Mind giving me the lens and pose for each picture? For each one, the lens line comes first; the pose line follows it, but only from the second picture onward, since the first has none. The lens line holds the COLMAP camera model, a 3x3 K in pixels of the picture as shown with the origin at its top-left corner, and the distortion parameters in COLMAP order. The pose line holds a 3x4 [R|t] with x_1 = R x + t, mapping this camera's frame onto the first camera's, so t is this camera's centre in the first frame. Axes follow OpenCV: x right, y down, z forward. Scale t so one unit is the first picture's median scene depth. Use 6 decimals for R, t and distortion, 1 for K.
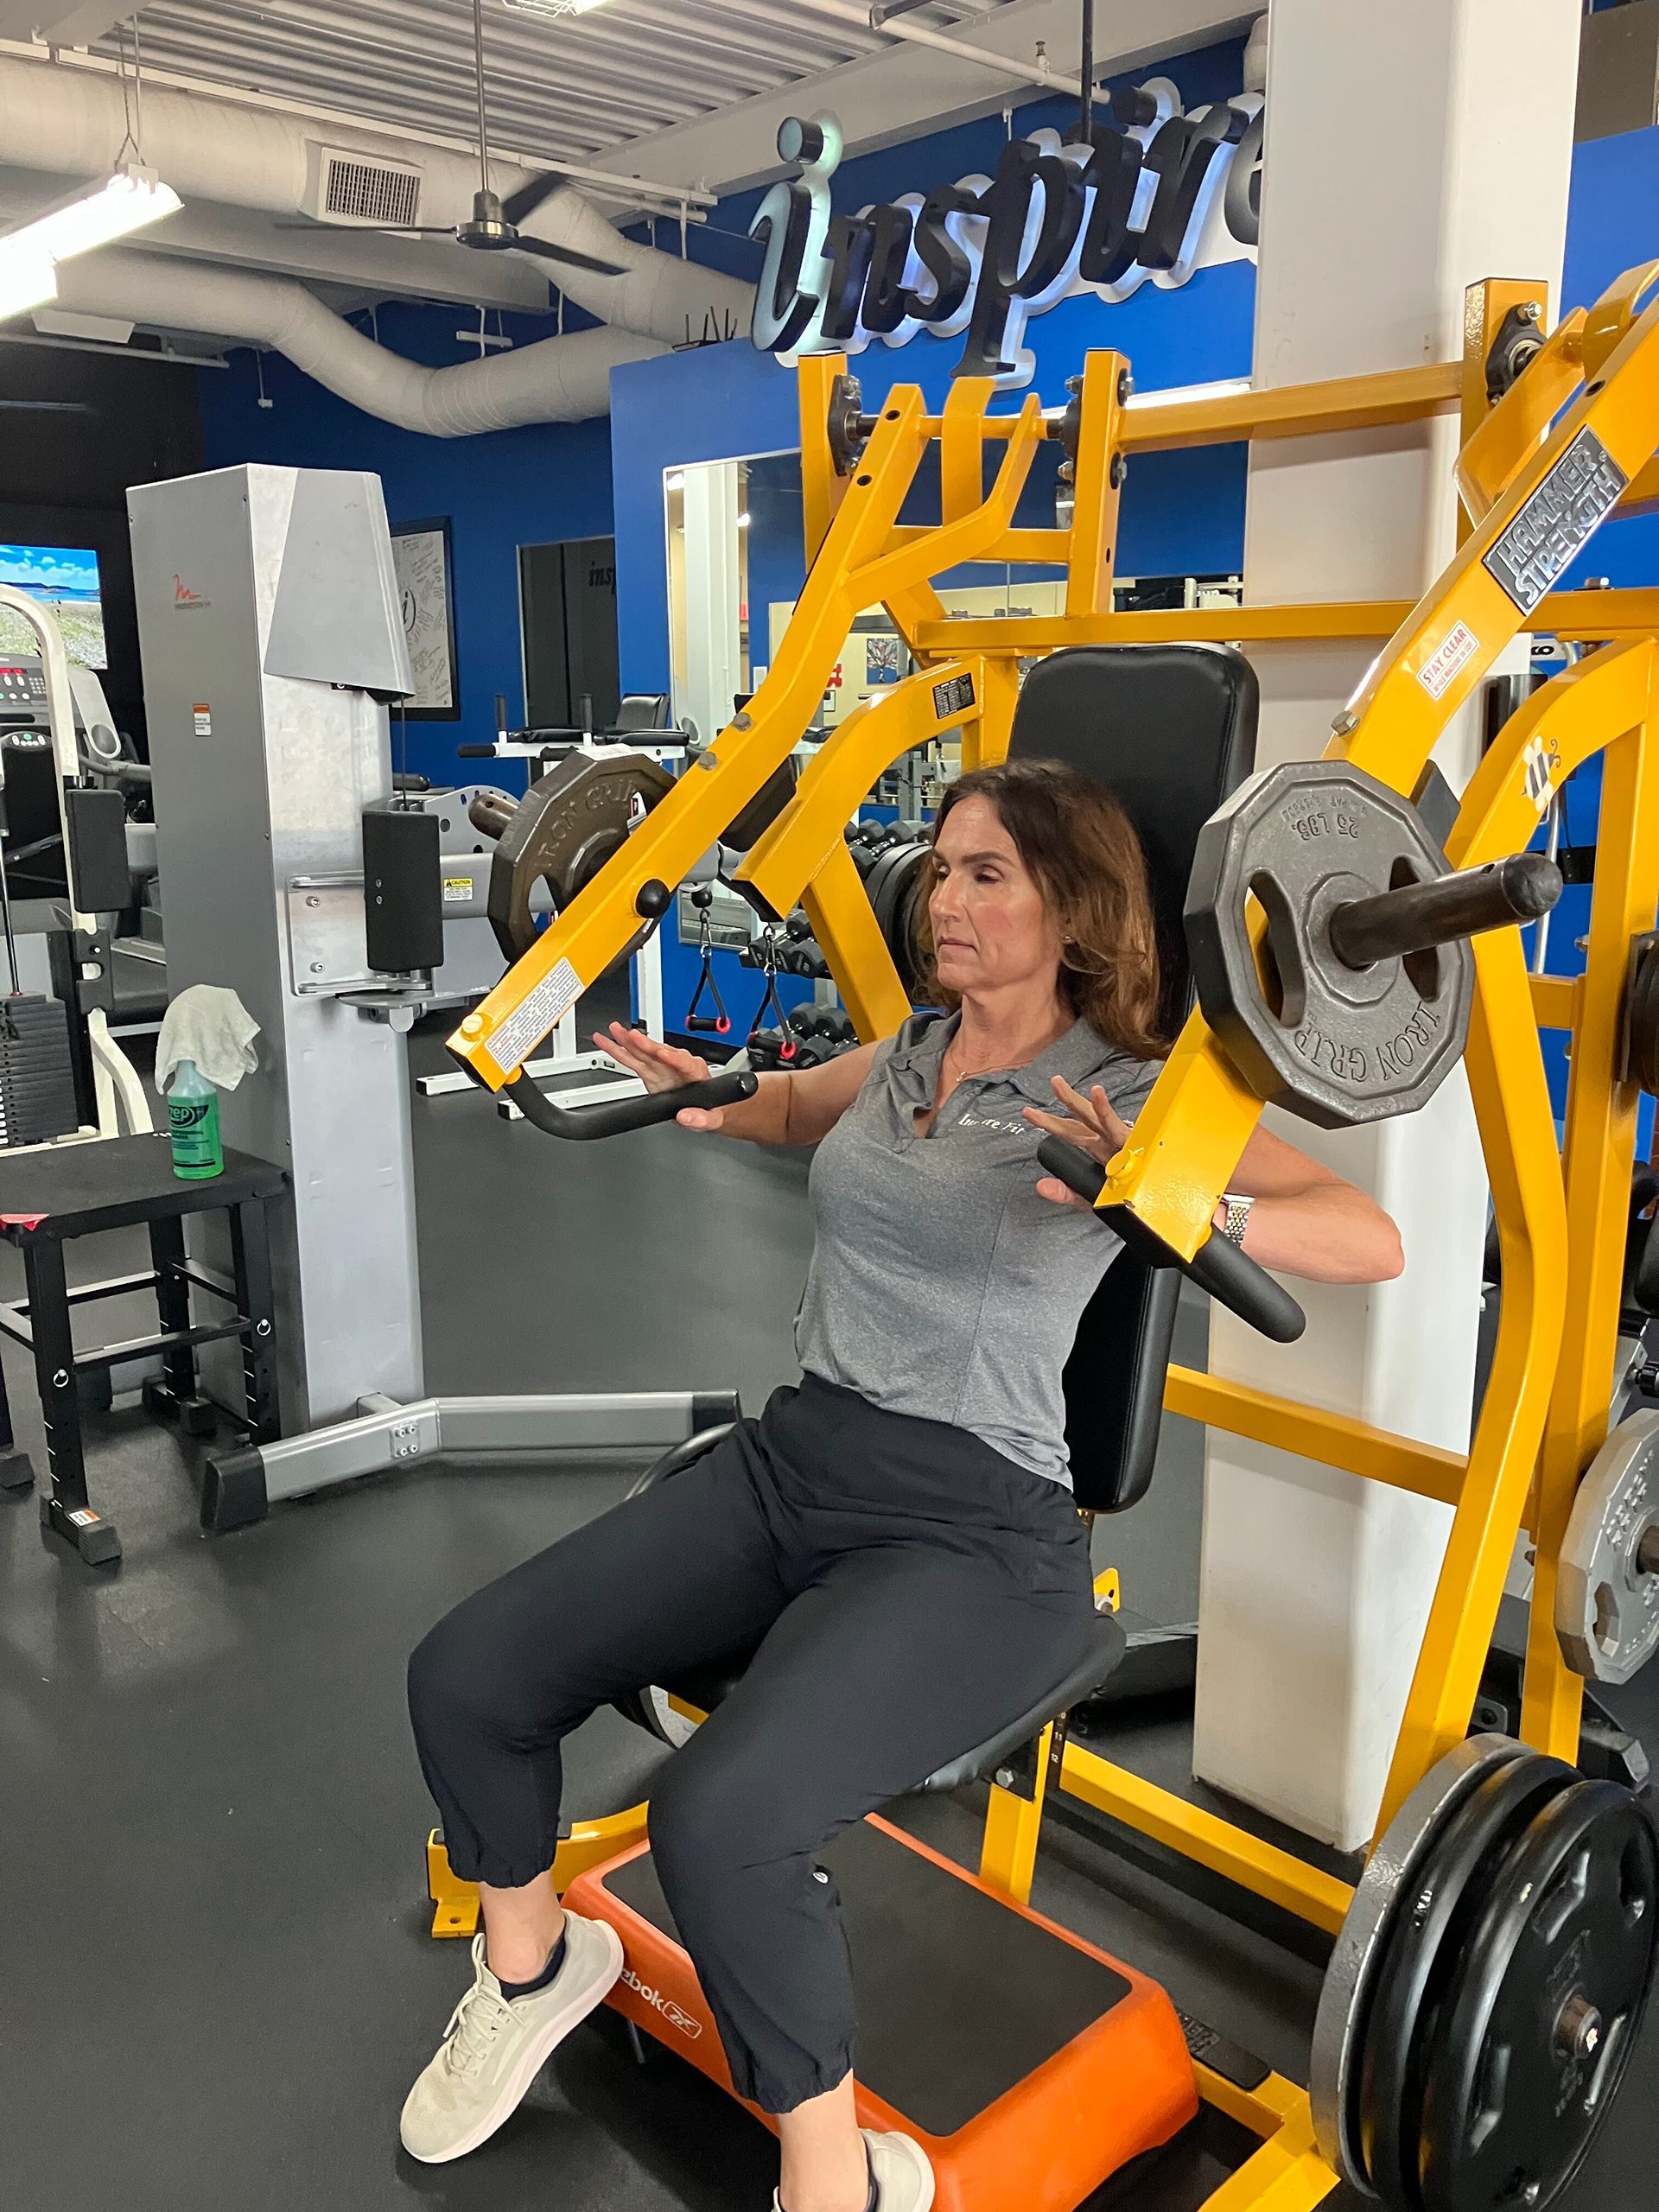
lens RADIAL K [[1855.7, 0, 835.1], [0, 1855.7, 1111.0], [0, 0, 1]] dist [0.070719, -0.108603]
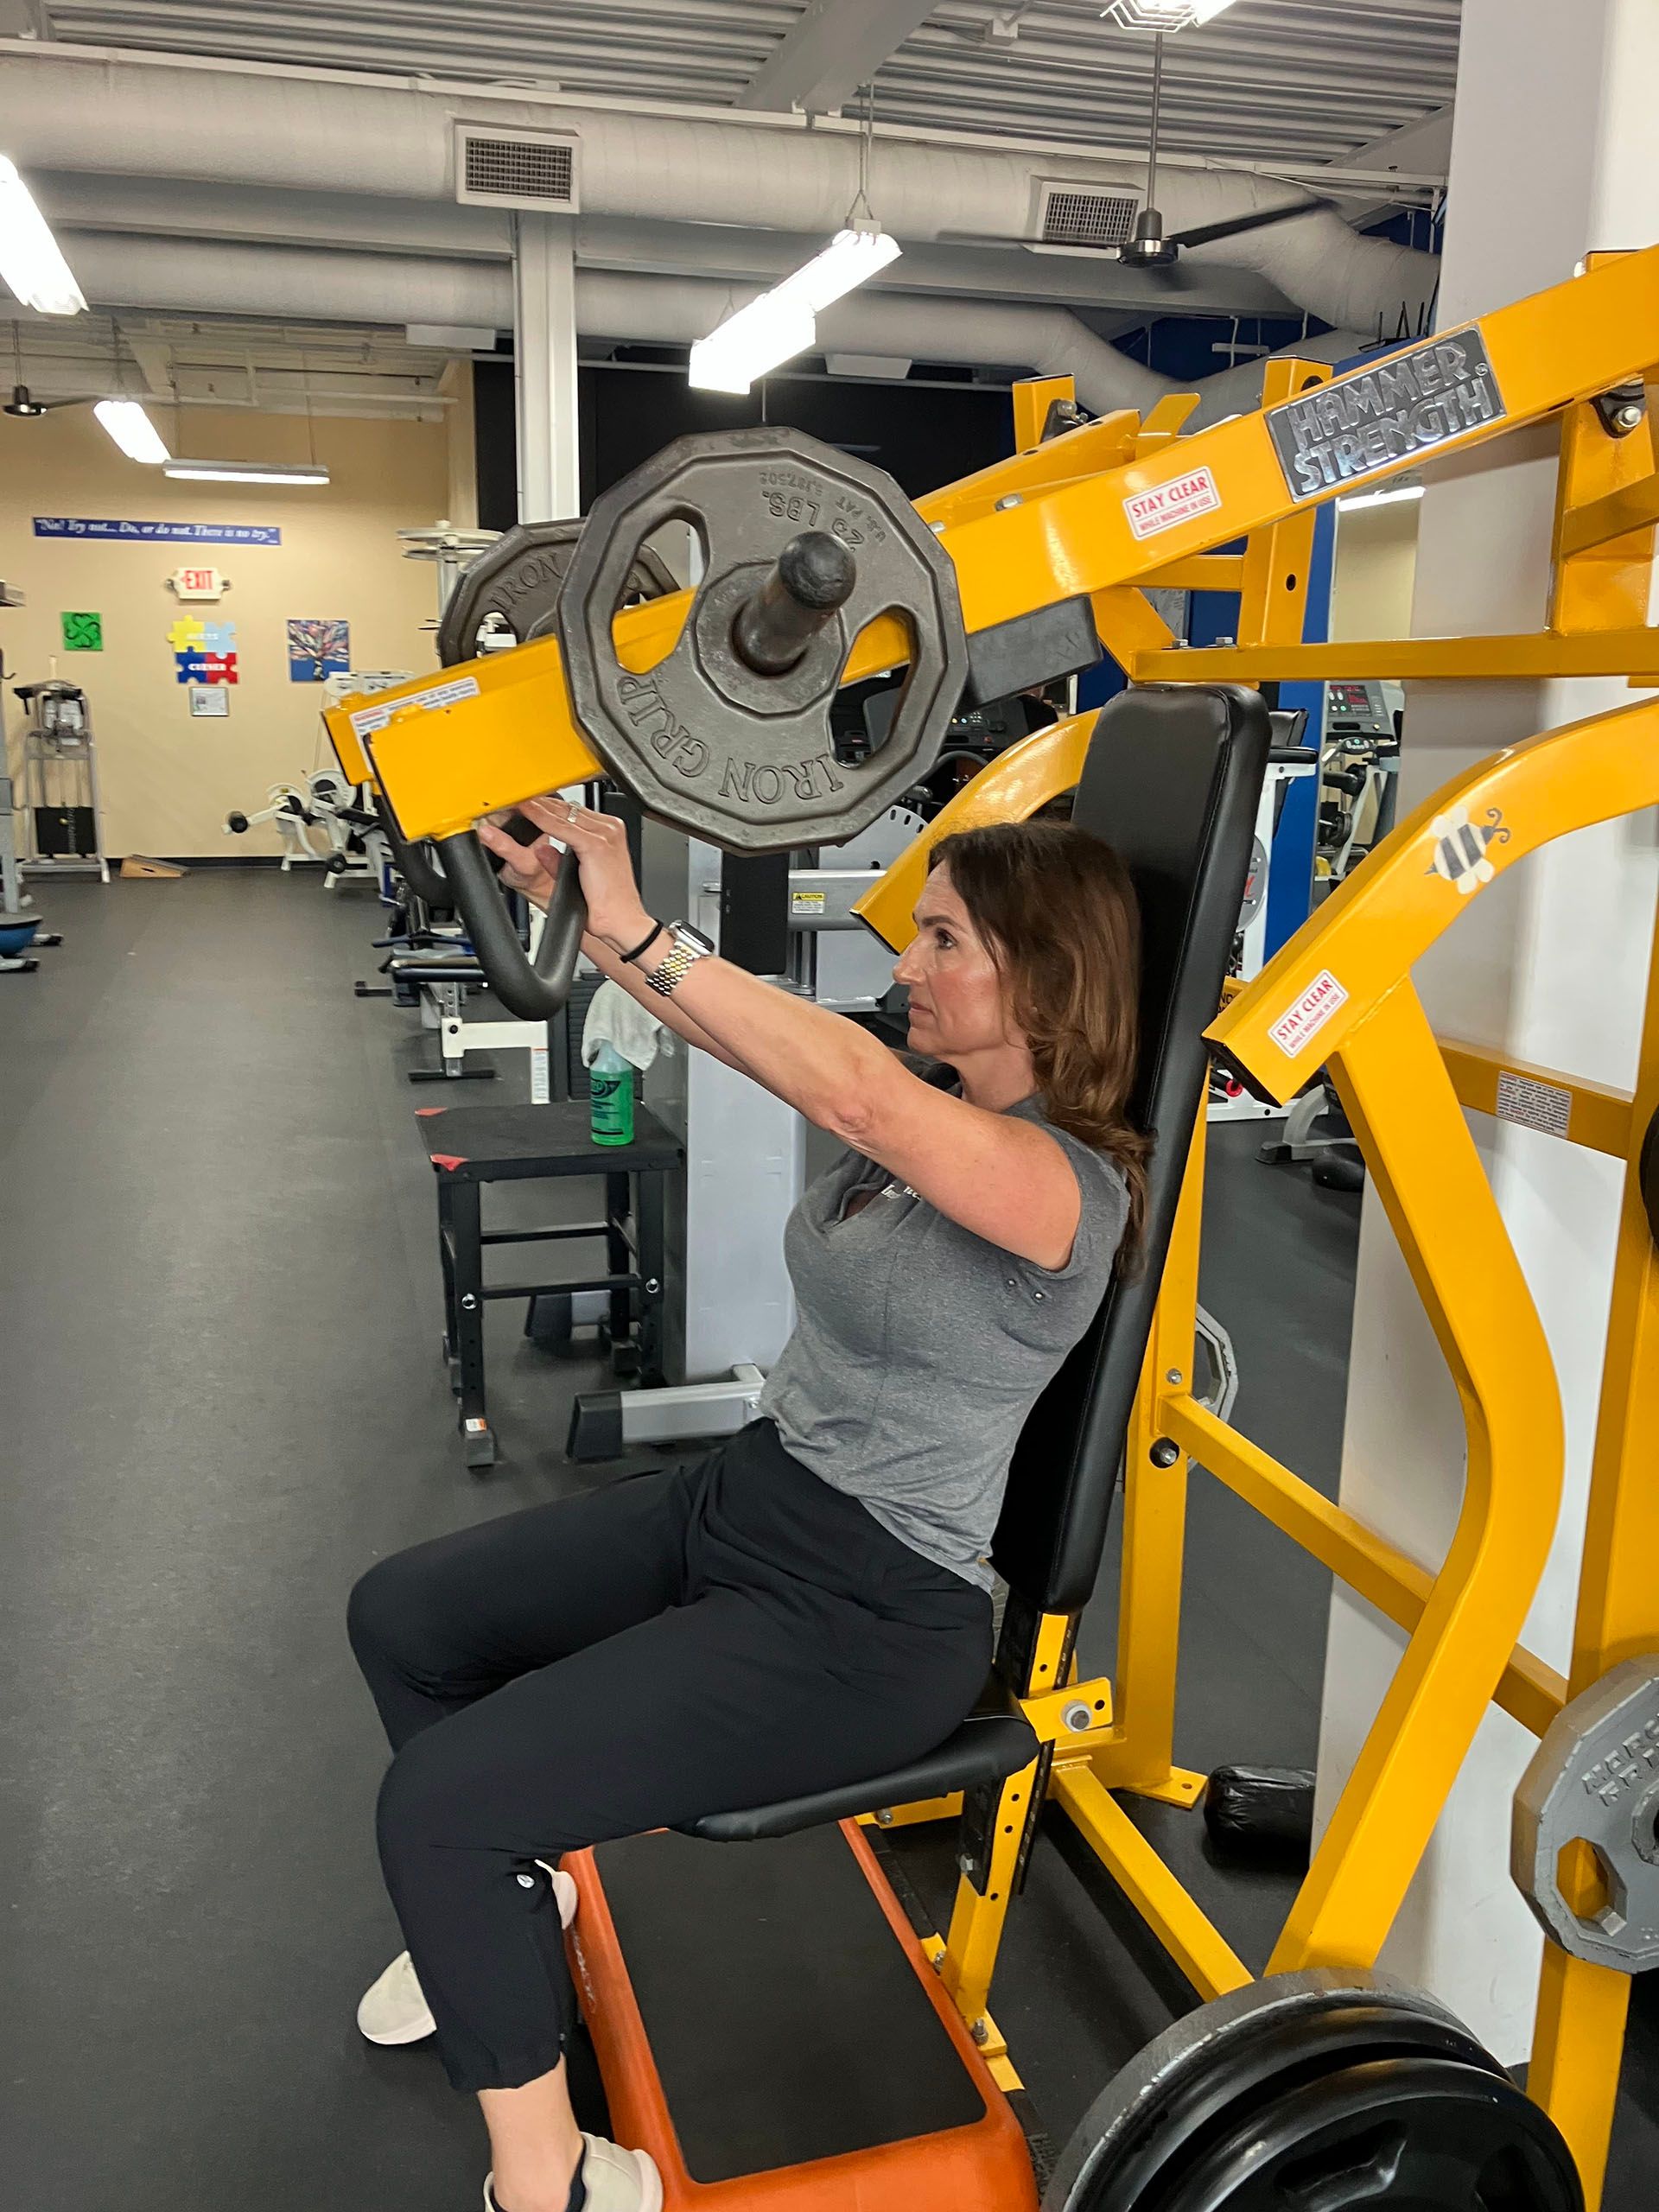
lens RADIAL K [[1837.6, 0, 821.2], [0, 1837.6, 1103.1], [0, 0, 1]] dist [0.010846, 0.012202]
pose [[0.888901, 0.115966, -0.443178, 0.248023], [-0.114988, 0.992938, 0.029184, -0.034316], [0.443432, 0.025019, 0.895959, 0.066011]]
